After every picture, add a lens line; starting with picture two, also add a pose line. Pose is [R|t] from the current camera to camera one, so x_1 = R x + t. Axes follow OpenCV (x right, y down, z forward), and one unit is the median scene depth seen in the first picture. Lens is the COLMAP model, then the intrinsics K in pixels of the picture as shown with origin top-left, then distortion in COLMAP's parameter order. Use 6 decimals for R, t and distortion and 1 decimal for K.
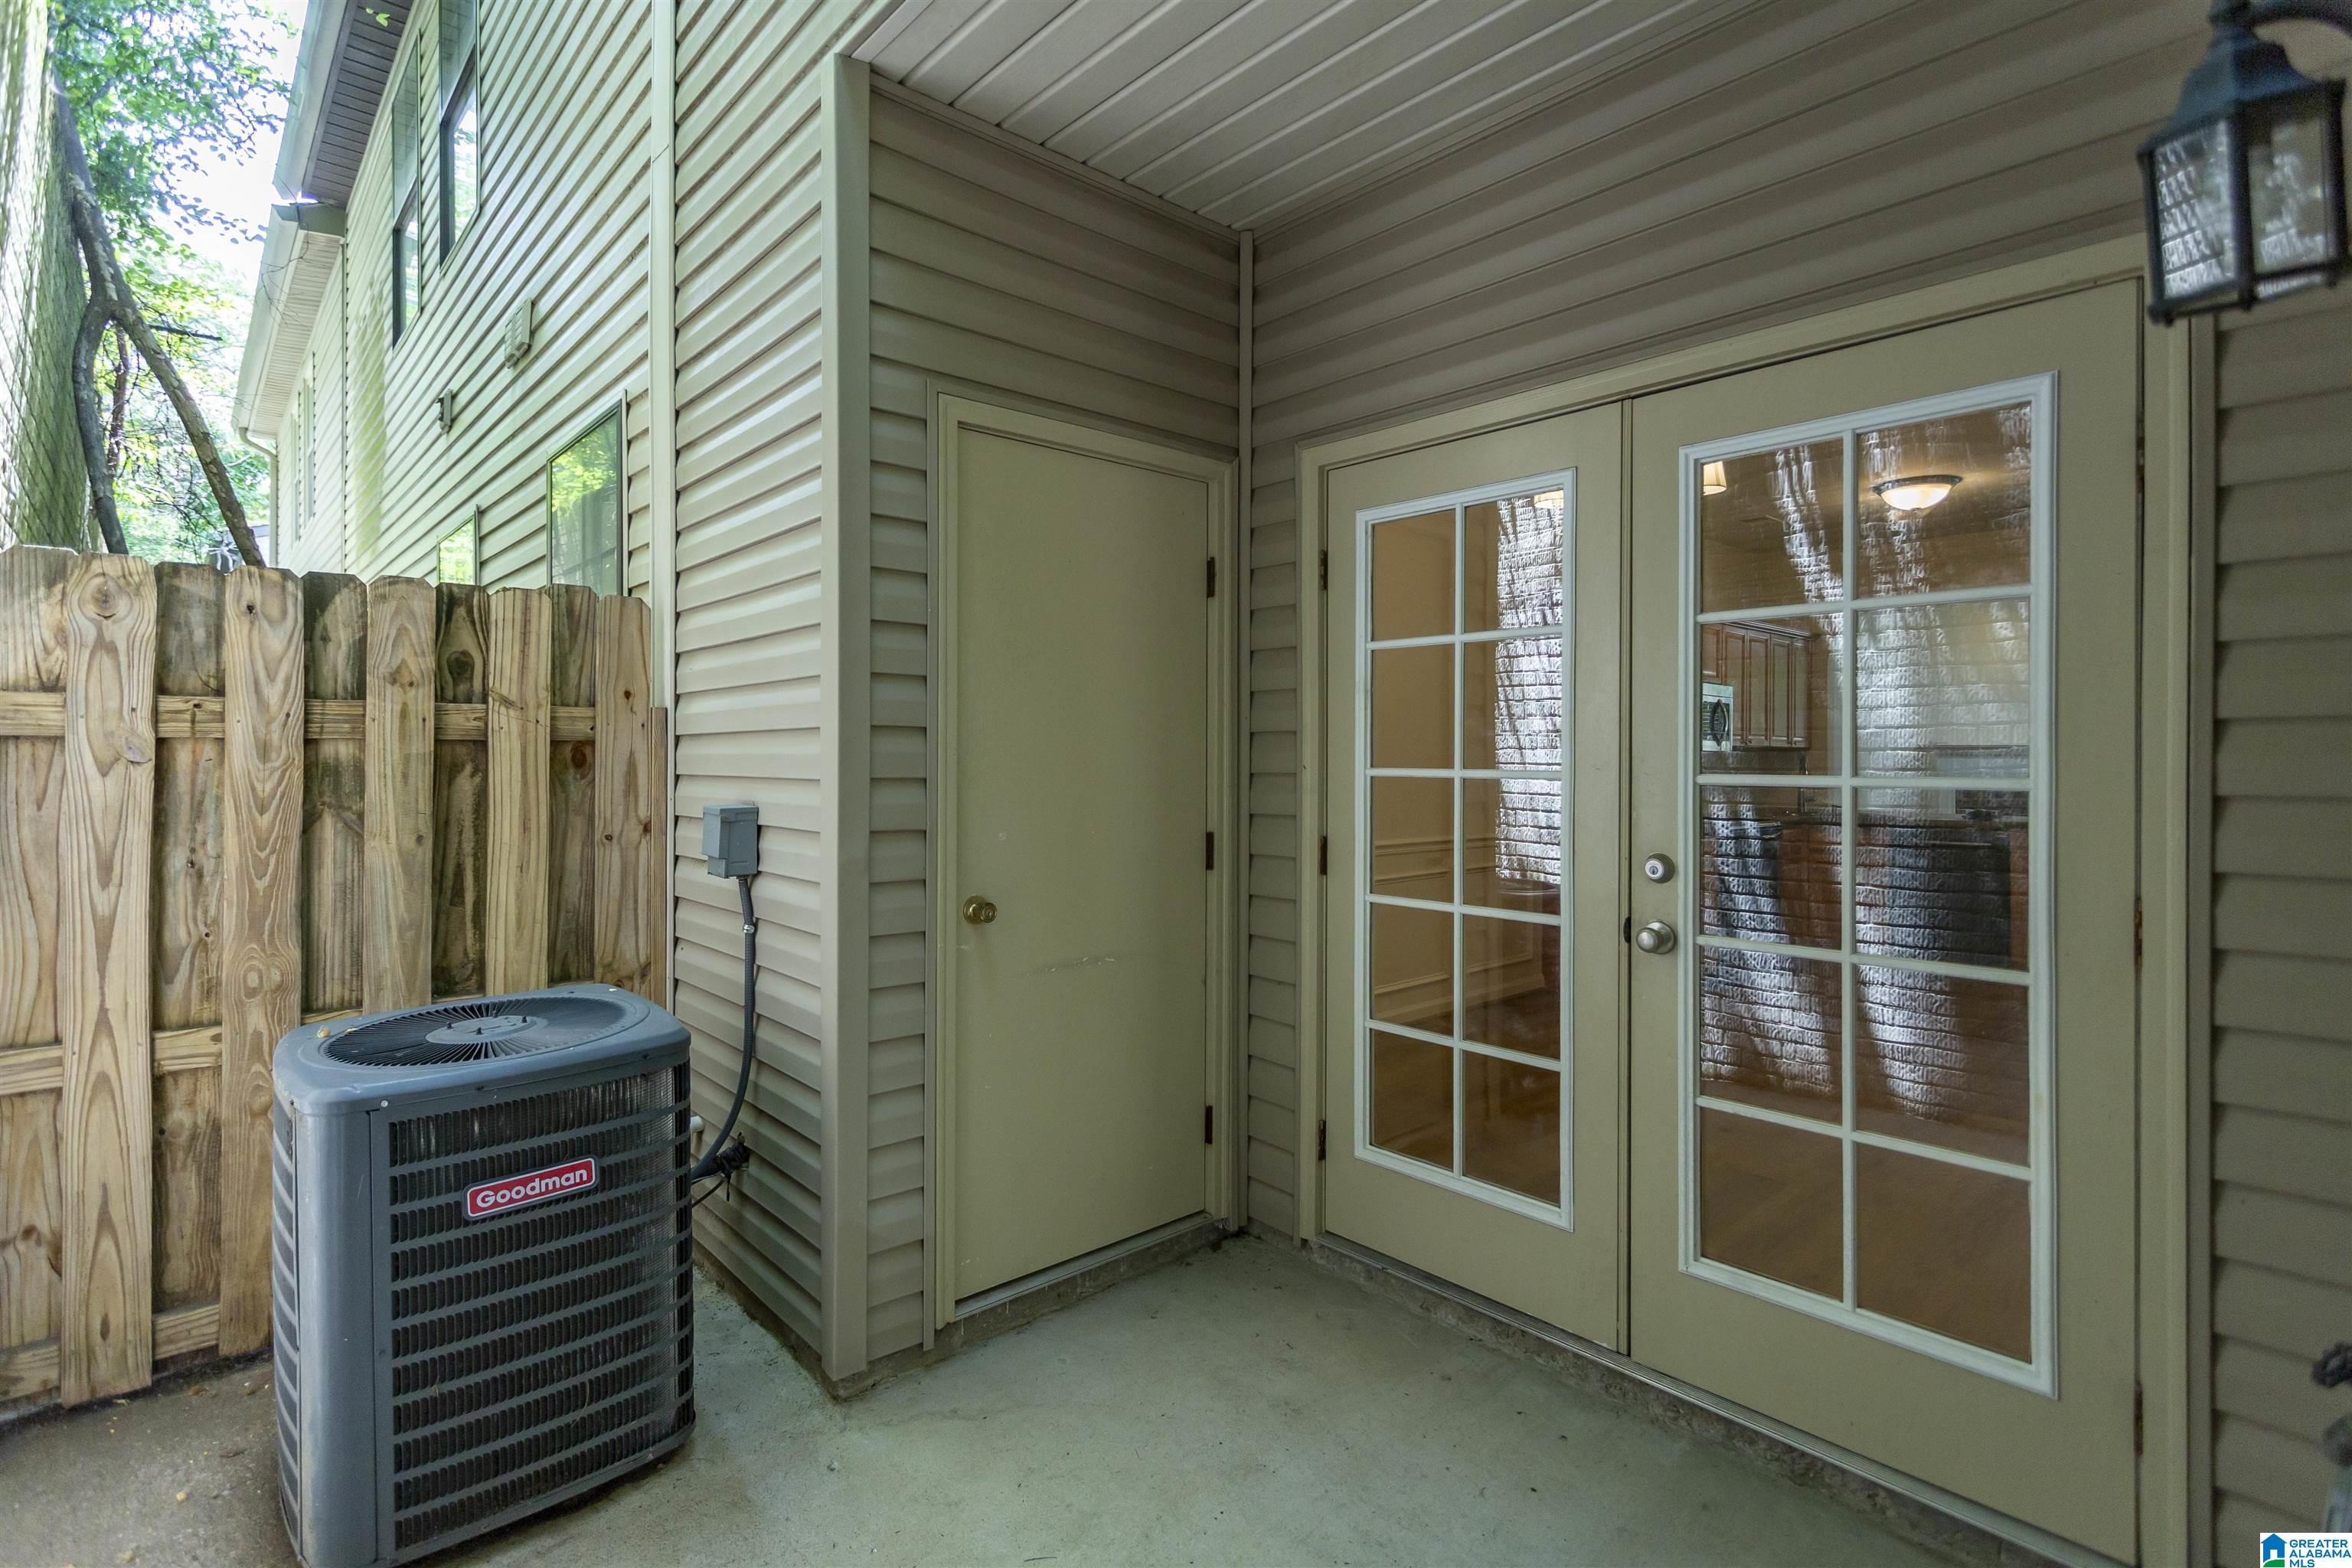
lens RADIAL K [[1123.0, 0, 1173.0], [0, 1123.0, 738.9], [0, 0, 1]] dist [0.002133, 0.000129]
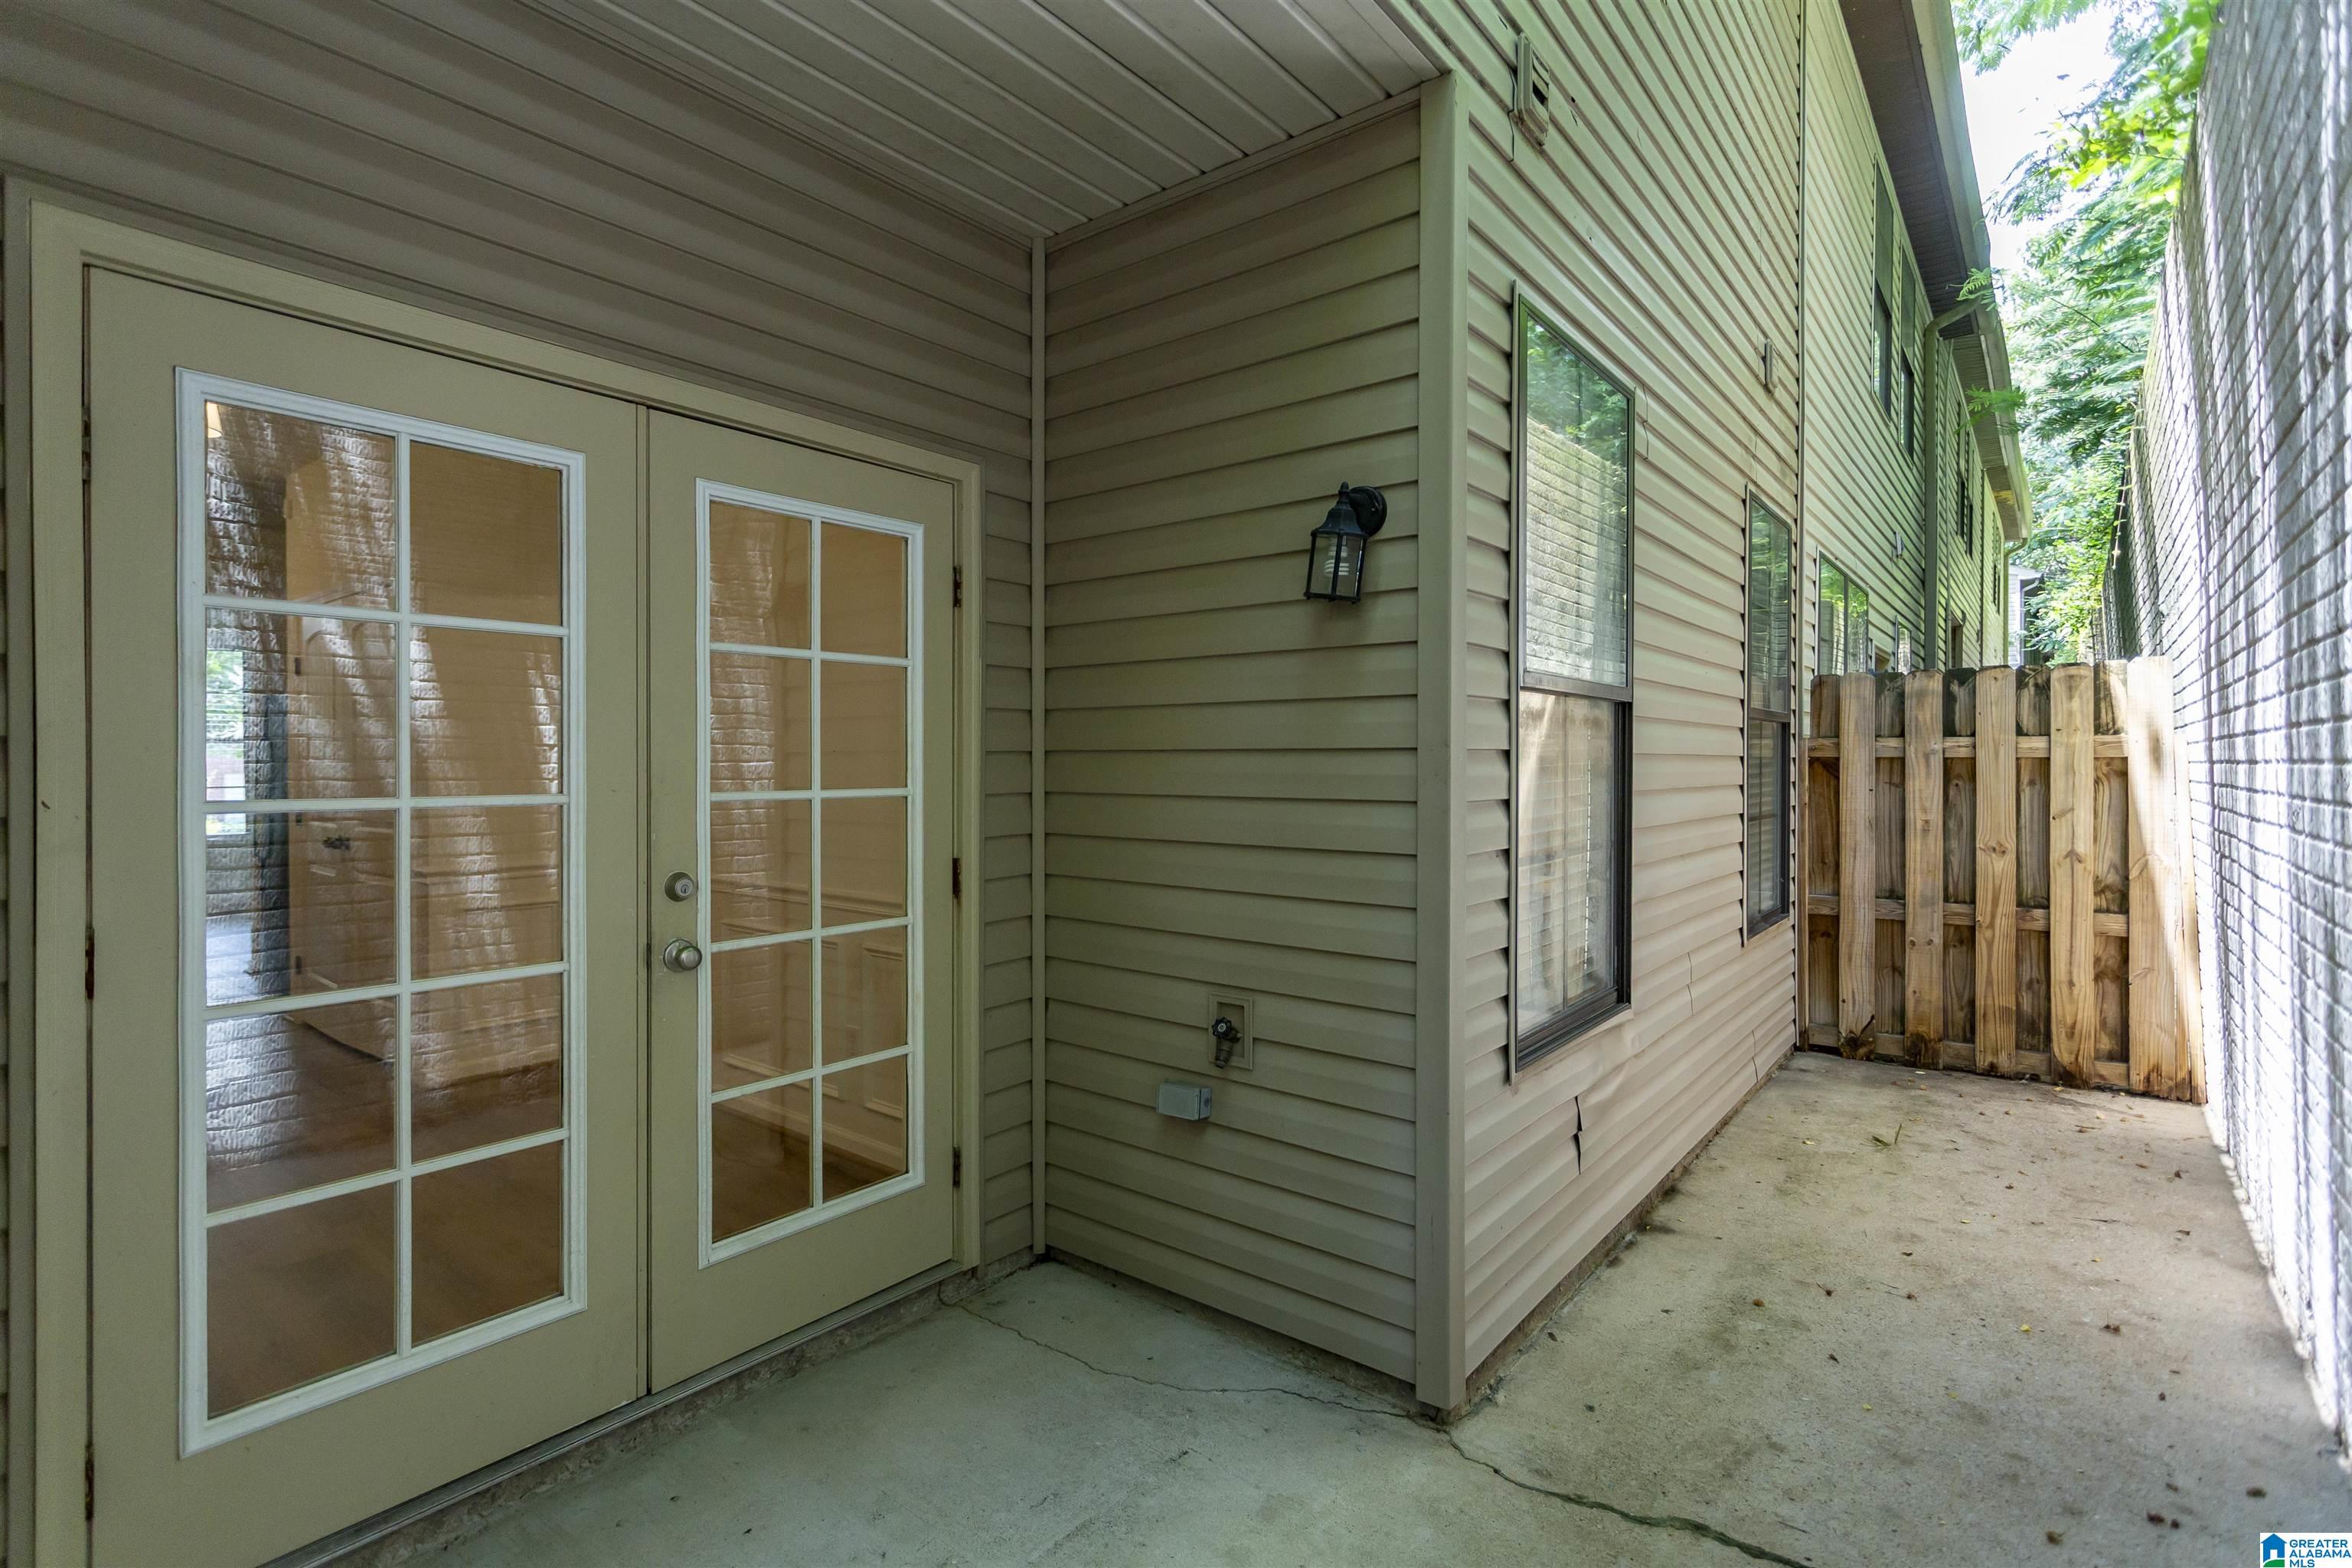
lens RADIAL K [[1115.5, 0, 1180.8], [0, 1115.5, 766.4], [0, 0, 1]] dist [0.004449, 0.004545]
pose [[-0.161711, 0.001083, 0.986838, -0.620807], [-0.006721, 0.999975, -0.002199, 0.005696], [-0.986815, -0.006988, -0.161699, 0.702080]]
